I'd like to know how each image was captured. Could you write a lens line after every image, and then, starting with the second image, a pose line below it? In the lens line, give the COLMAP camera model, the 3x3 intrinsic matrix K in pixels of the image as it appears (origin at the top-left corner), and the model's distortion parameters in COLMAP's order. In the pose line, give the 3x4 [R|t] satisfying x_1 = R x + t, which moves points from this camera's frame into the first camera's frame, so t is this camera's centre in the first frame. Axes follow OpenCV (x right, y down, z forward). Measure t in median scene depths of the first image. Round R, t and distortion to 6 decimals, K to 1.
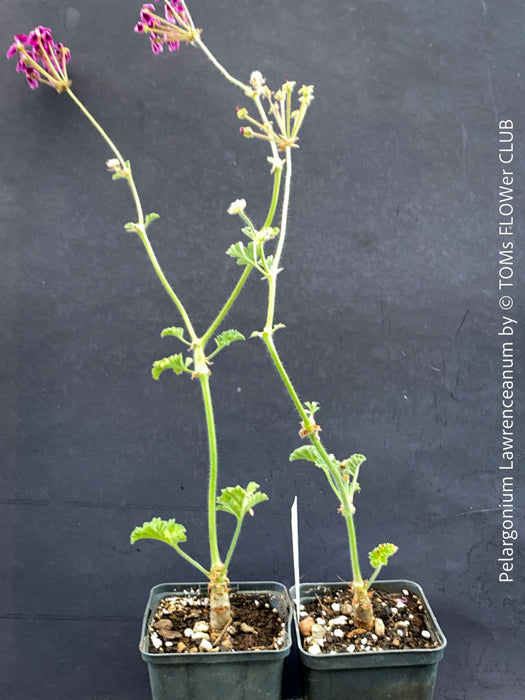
lens RADIAL K [[753.8, 0, 271.3], [0, 753.8, 344.5], [0, 0, 1]] dist [0.047682, -0.113735]
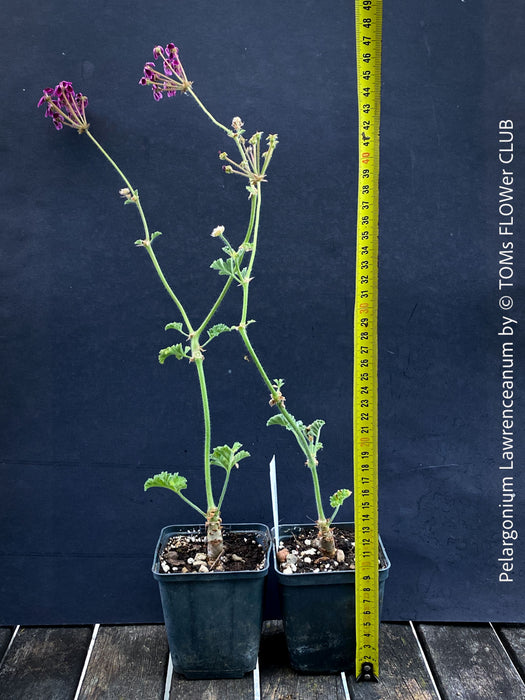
lens RADIAL K [[756.1, 0, 262.5], [0, 756.1, 350.0], [0, 0, 1]] dist [0.040086, -0.007985]
pose [[0.999326, -0.015301, -0.033379, 0.057672], [0.016175, 0.999529, 0.026093, -0.007029], [0.032964, -0.026615, 0.999102, -0.255733]]
